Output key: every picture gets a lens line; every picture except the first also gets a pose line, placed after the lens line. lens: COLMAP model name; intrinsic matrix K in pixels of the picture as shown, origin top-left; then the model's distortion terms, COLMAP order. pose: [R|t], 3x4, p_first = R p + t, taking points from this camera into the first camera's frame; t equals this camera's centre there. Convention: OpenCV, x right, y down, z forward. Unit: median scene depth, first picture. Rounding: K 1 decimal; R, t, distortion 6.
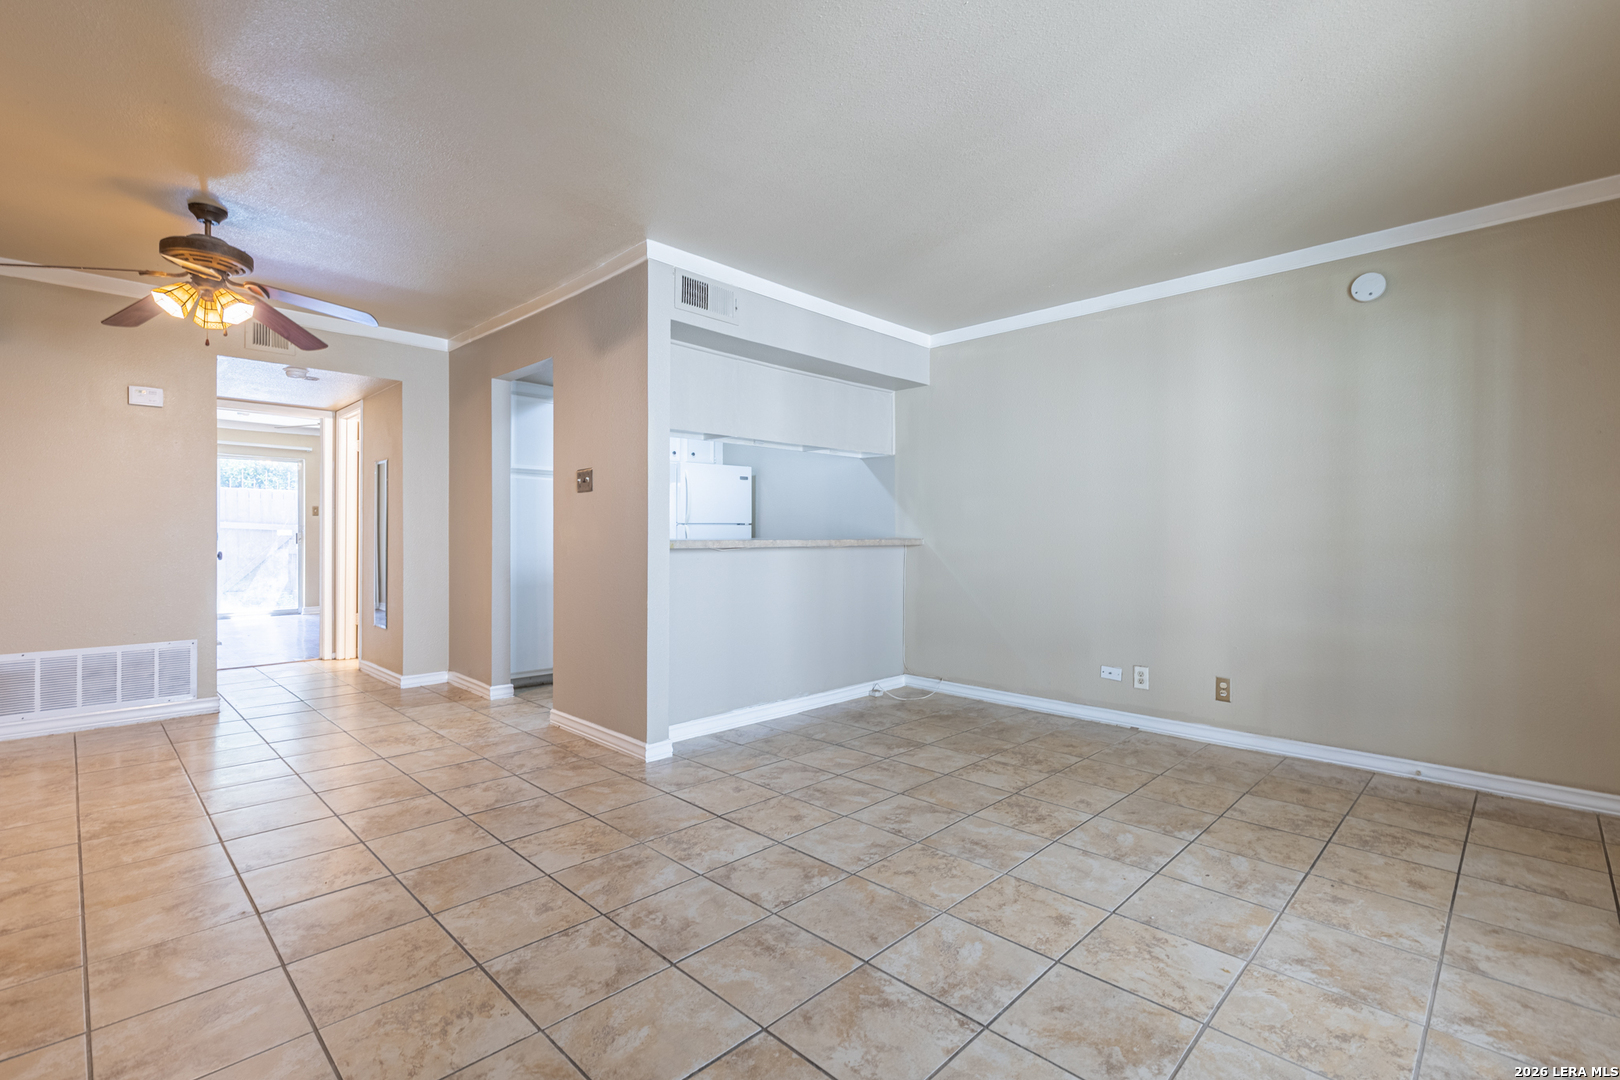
lens RADIAL K [[730.3, 0, 814.6], [0, 730.3, 537.3], [0, 0, 1]] dist [0.007593, -0.000612]
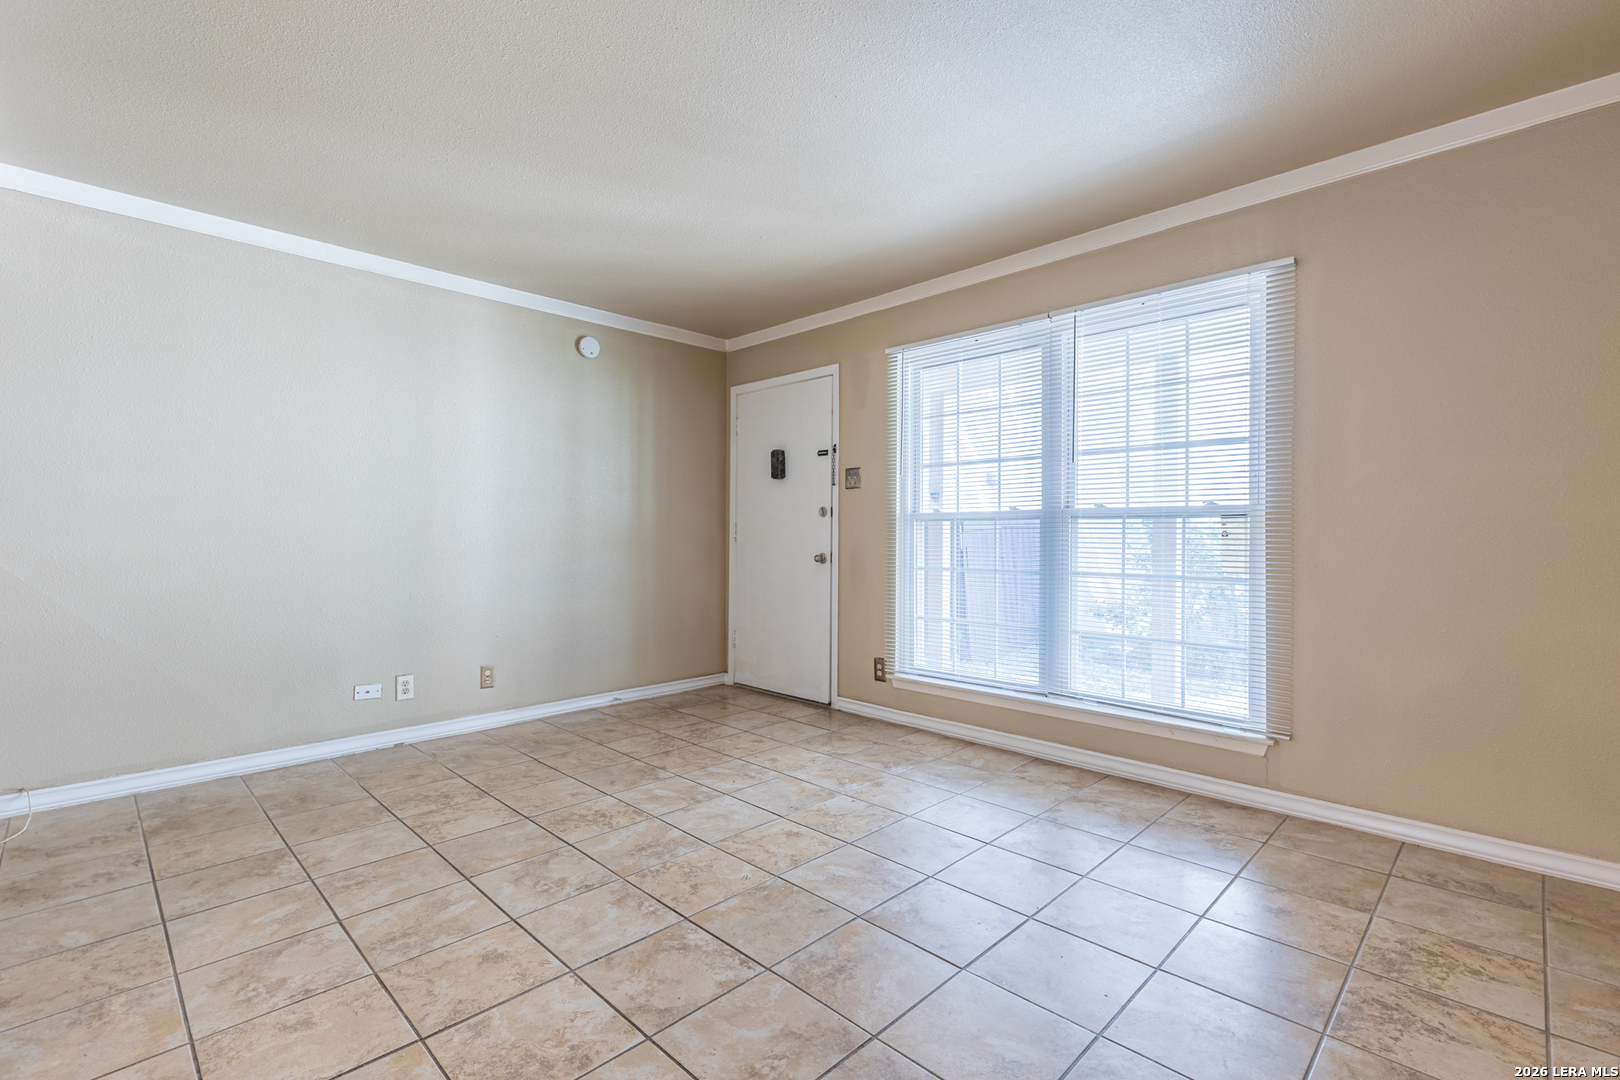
lens RADIAL K [[728.1, 0, 812.6], [0, 728.1, 534.7], [0, 0, 1]] dist [0.007635, -0.001465]
pose [[0.004437, -0.001608, 0.999989, -0.564972], [0.000721, 0.999998, 0.001605, -0.002275], [-0.999990, 0.000714, 0.004438, 0.577240]]
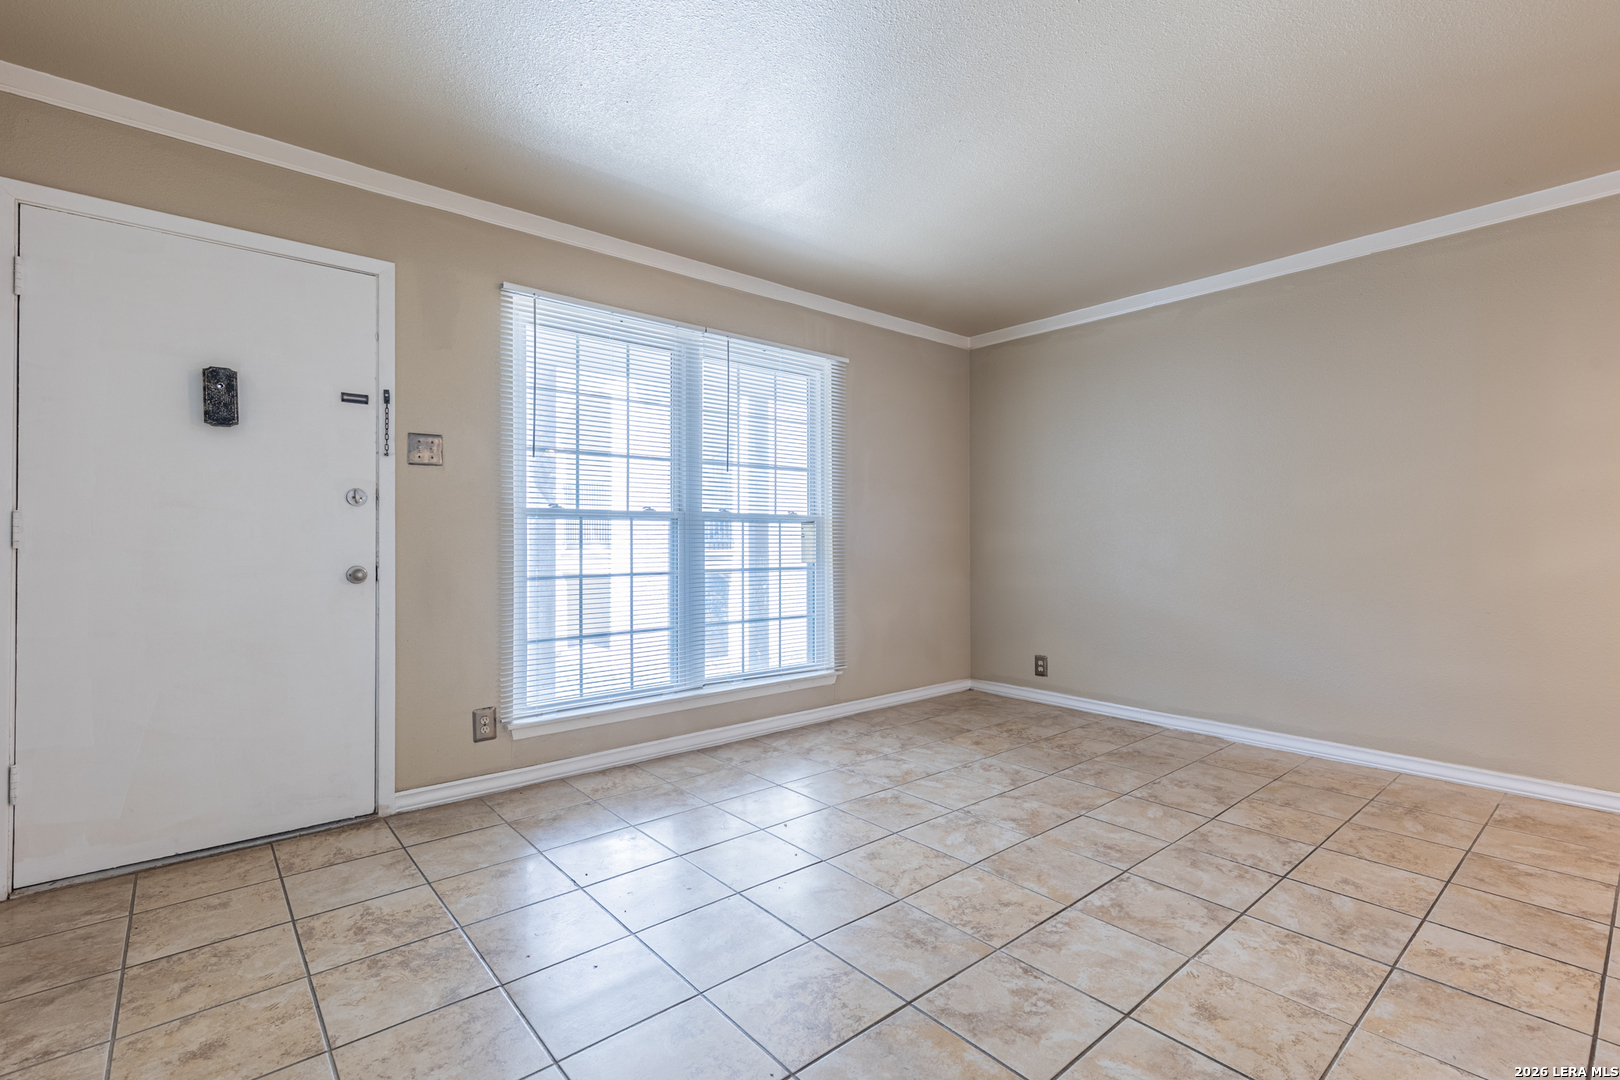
lens RADIAL K [[734.4, 0, 819.4], [0, 734.4, 536.0], [0, 0, 1]] dist [0.009391, -0.001022]
pose [[-0.996497, -0.001435, 0.083611, 0.195410], [-0.001534, 0.999998, -0.001118, 0.000724], [-0.083609, -0.001242, -0.996498, 1.327357]]
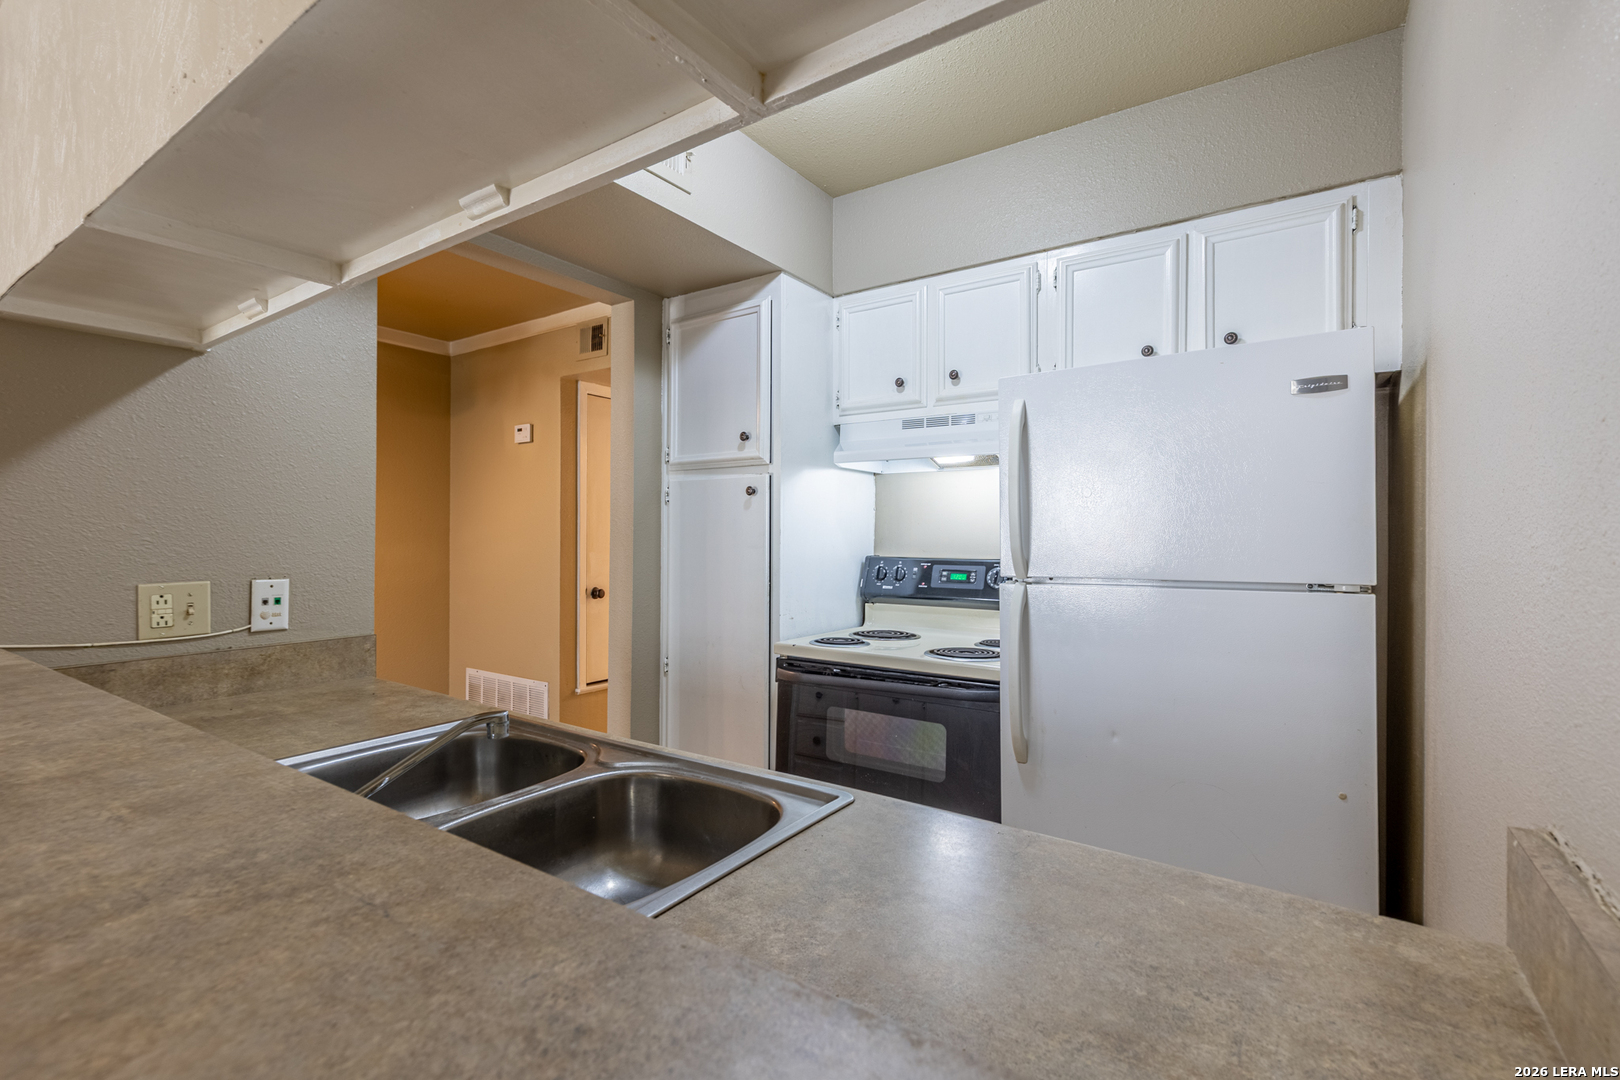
lens RADIAL K [[734.9, 0, 810.0], [0, 734.9, 540.0], [0, 0, 1]] dist [0.000548, -0.000248]
pose [[0.173458, 0.000161, -0.984841, 0.184859], [-0.006802, 0.999976, -0.001034, -0.057470], [0.984818, 0.006878, 0.173455, 1.476940]]
